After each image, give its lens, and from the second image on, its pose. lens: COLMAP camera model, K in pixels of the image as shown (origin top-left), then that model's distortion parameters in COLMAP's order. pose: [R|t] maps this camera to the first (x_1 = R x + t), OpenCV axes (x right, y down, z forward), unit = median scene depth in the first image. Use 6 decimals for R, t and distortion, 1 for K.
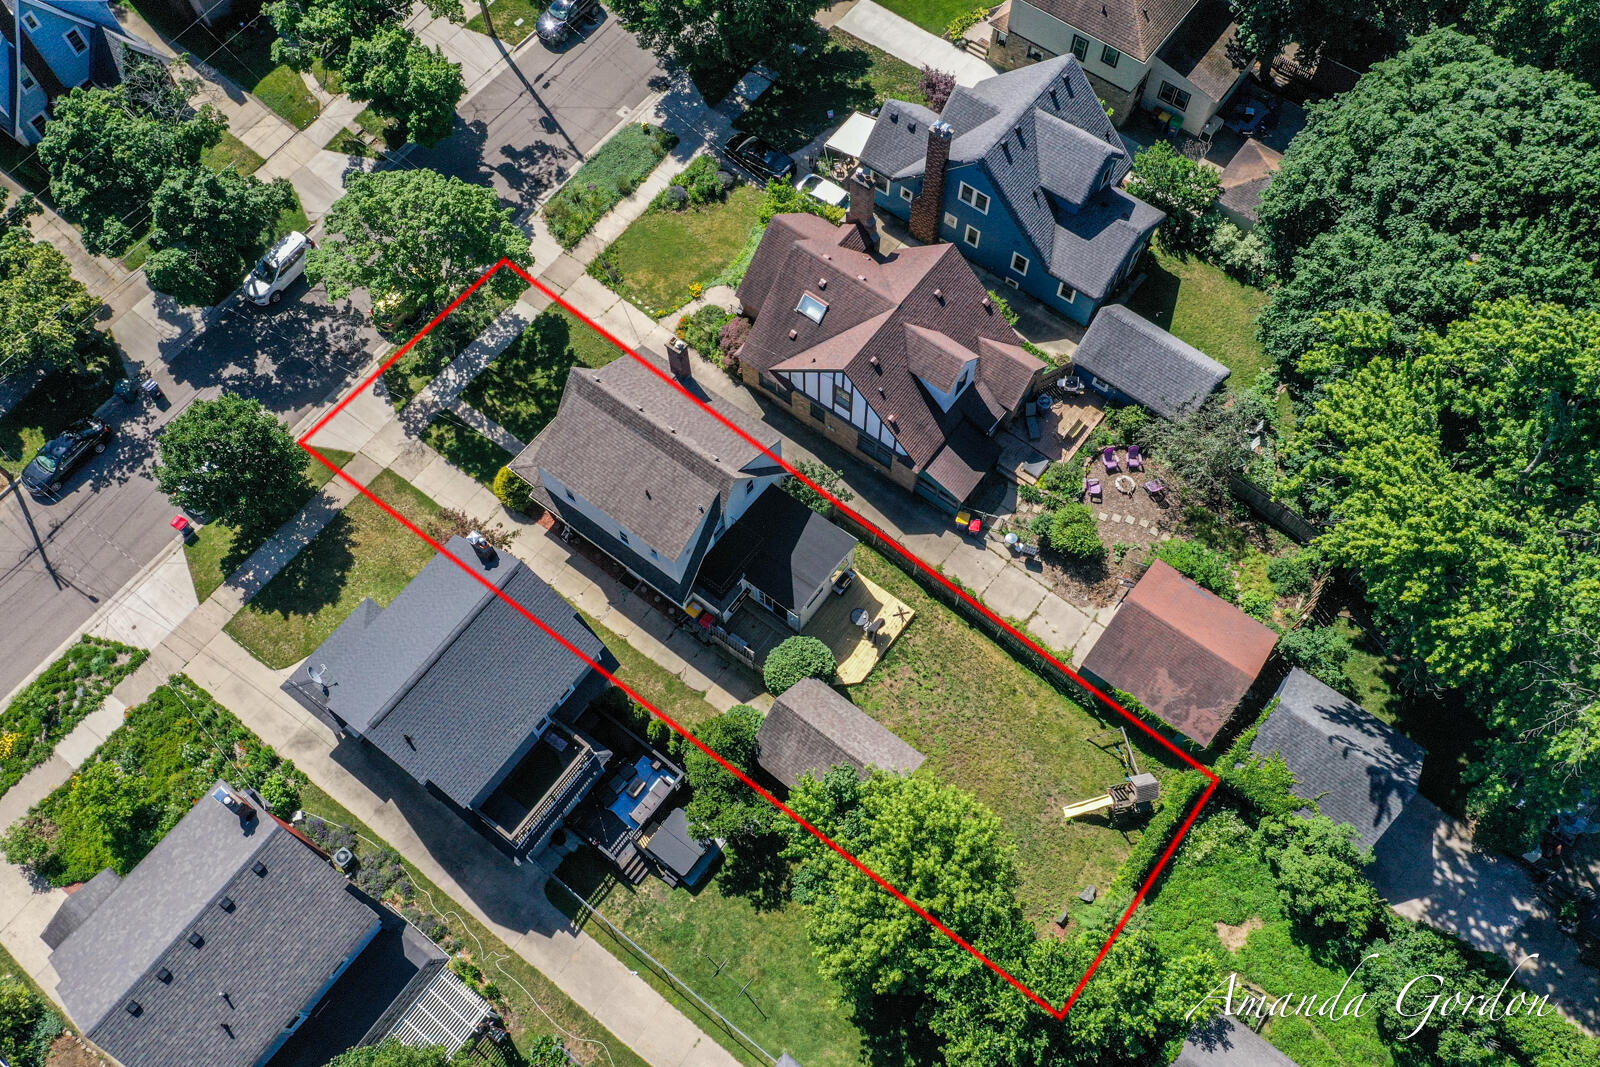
lens RADIAL K [[1269.8, 0, 794.5], [0, 1269.8, 532.2], [0, 0, 1]] dist [0.001724, 0.000441]
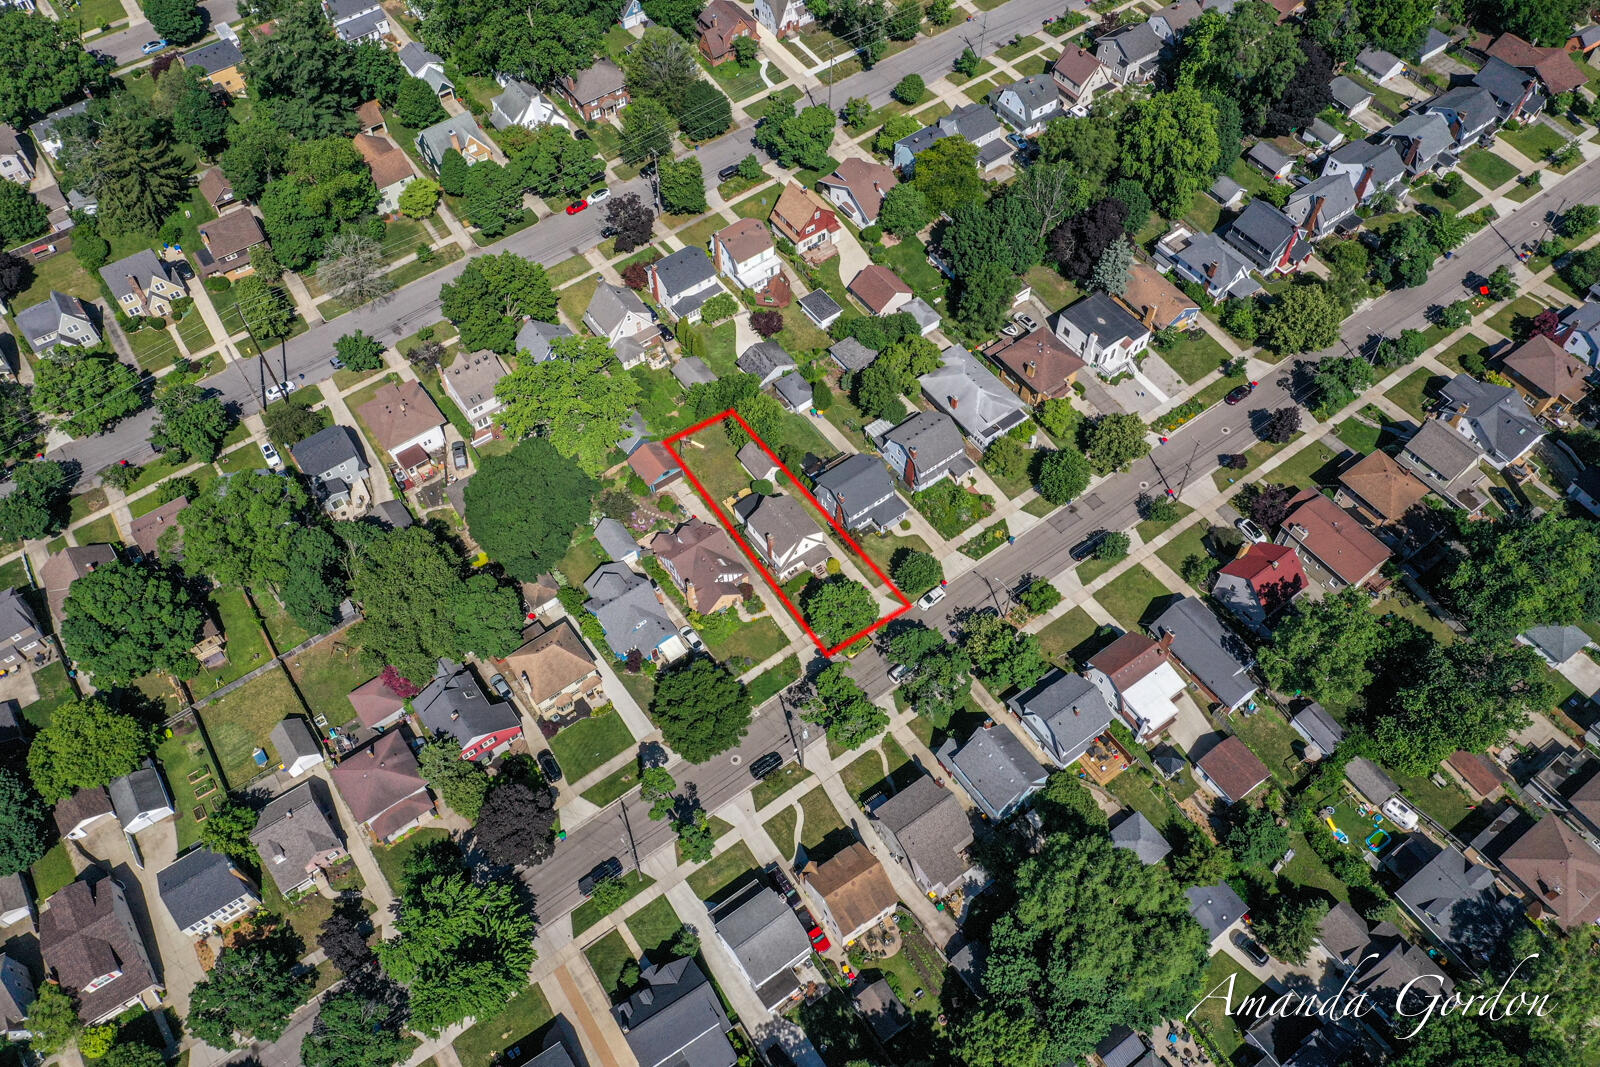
lens RADIAL K [[1269.8, 0, 794.5], [0, 1269.8, 532.2], [0, 0, 1]] dist [0.001724, 0.000441]
pose [[-0.957704, -0.227919, 0.175656, -0.624600], [0.267354, -0.479039, 0.836088, -2.460302], [-0.106414, 0.847688, 0.519713, -0.595168]]
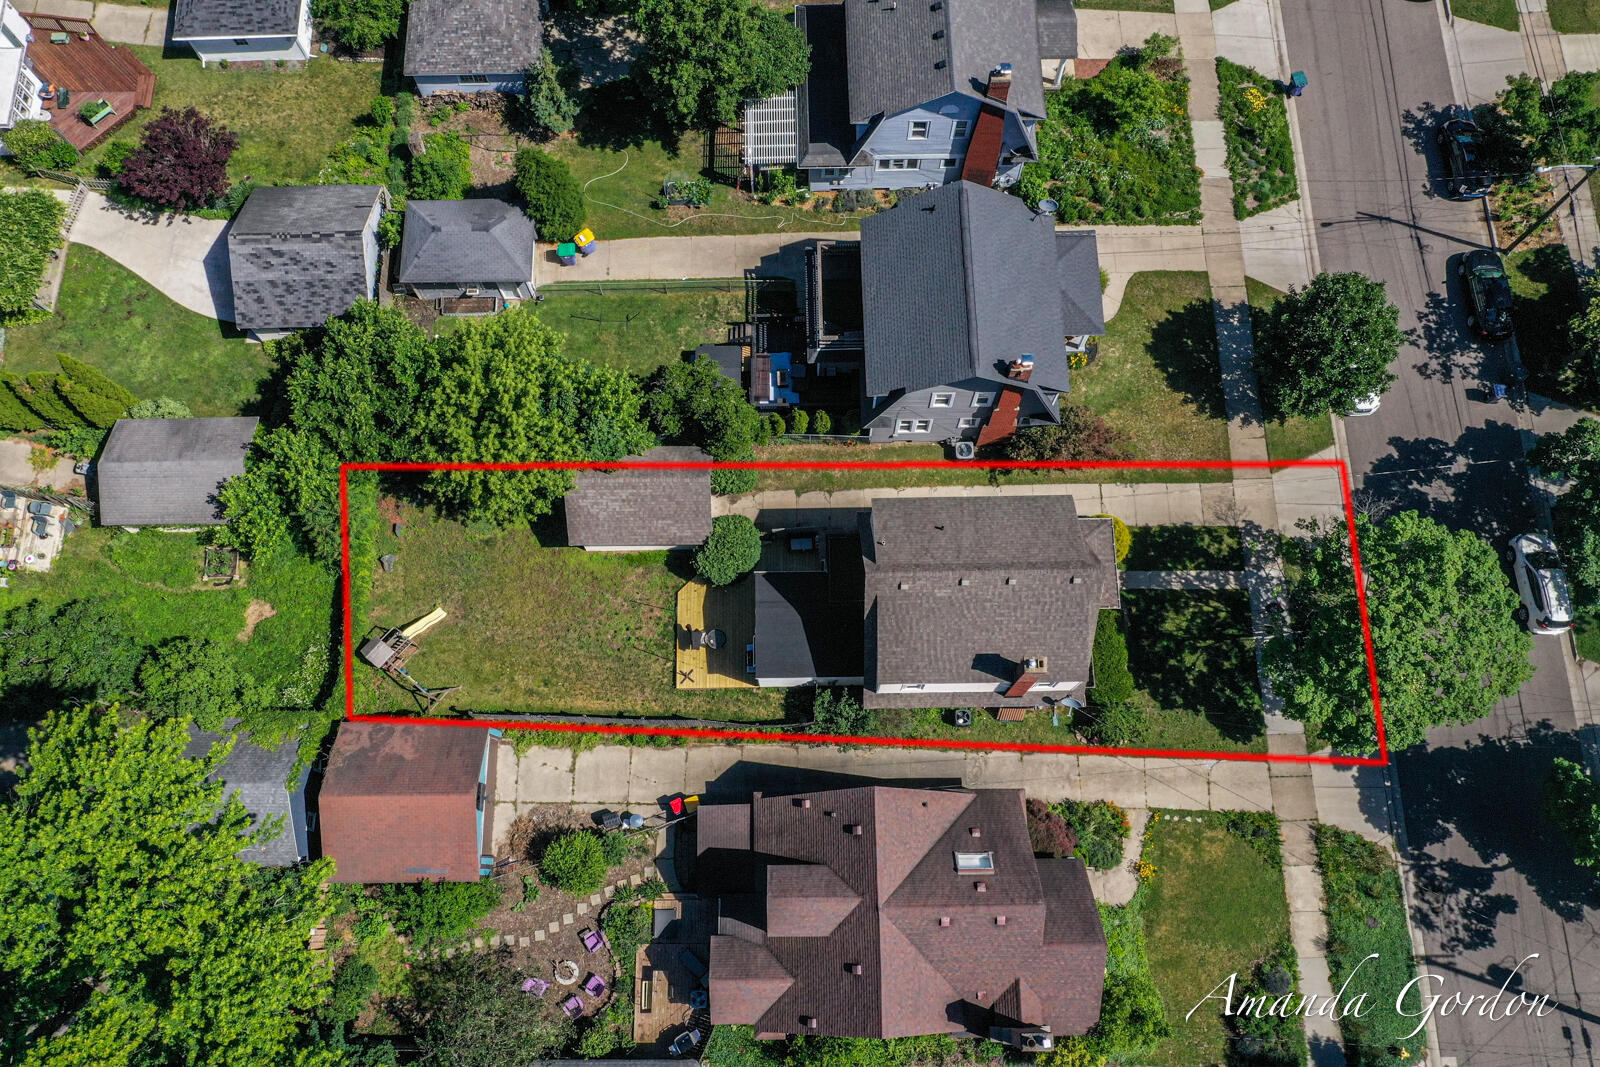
lens RADIAL K [[1269.8, 0, 794.5], [0, 1269.8, 532.2], [0, 0, 1]] dist [0.001724, 0.000441]
pose [[-0.787577, 0.592646, -0.168801, 0.108628], [-0.549851, -0.552210, 0.626681, -0.475490], [0.278186, 0.586374, 0.760774, 0.228082]]
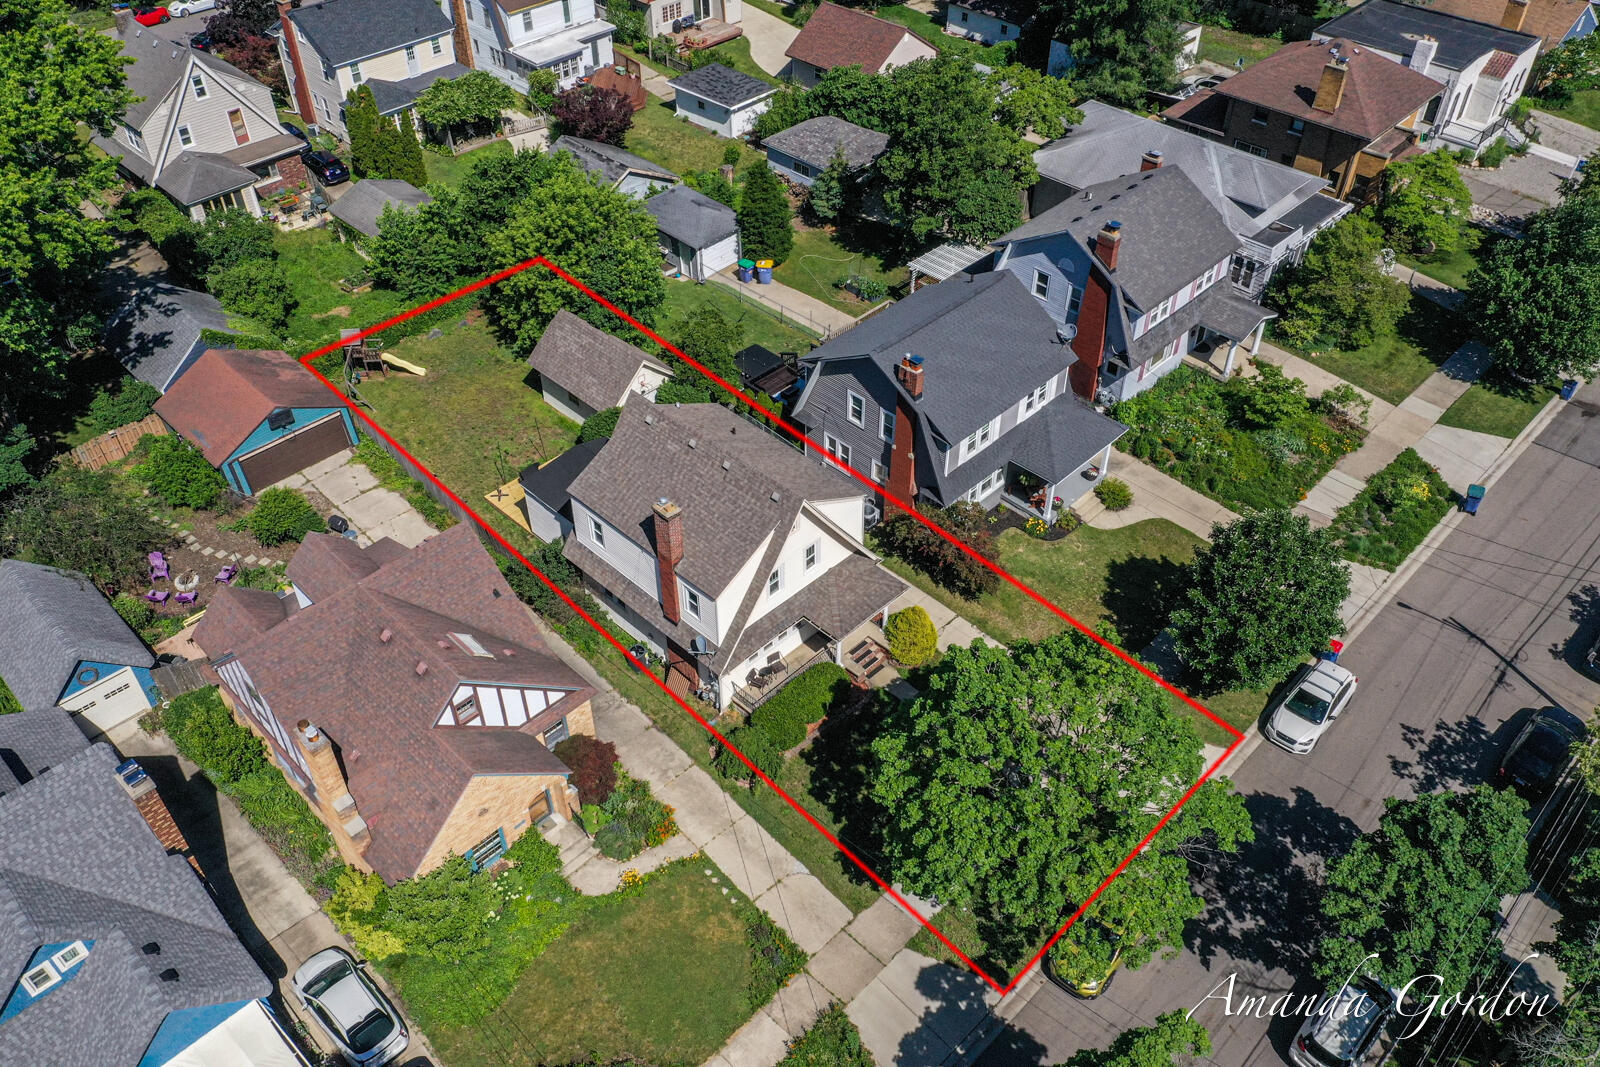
lens RADIAL K [[1269.8, 0, 794.5], [0, 1269.8, 532.2], [0, 0, 1]] dist [0.001724, 0.000441]
pose [[-0.991394, -0.077358, 0.105608, -0.221277], [0.123154, -0.277591, 0.952773, -0.765786], [-0.044389, 0.957580, 0.284730, 0.696175]]
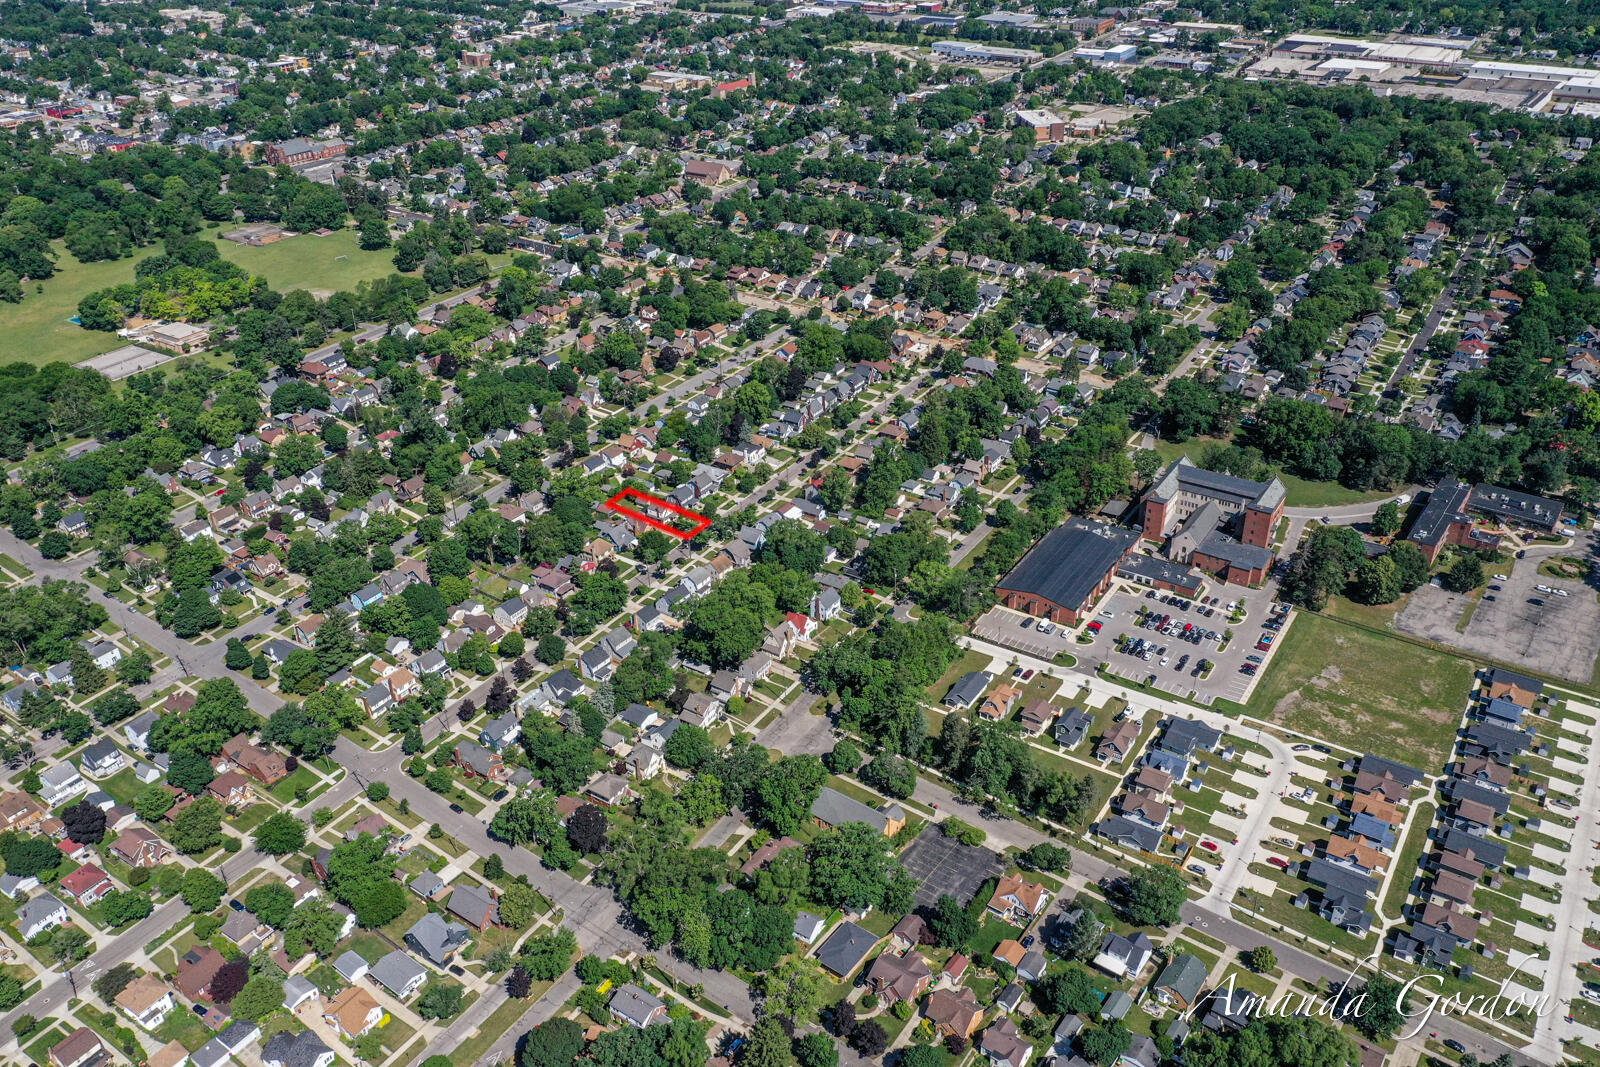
lens RADIAL K [[1269.8, 0, 794.5], [0, 1269.8, 532.2], [0, 0, 1]] dist [0.001724, 0.000441]
pose [[-0.997431, 0.060207, -0.038813, -0.634062], [-0.043358, -0.076112, 0.996156, -8.371038], [0.057021, 0.995280, 0.078527, 0.452900]]
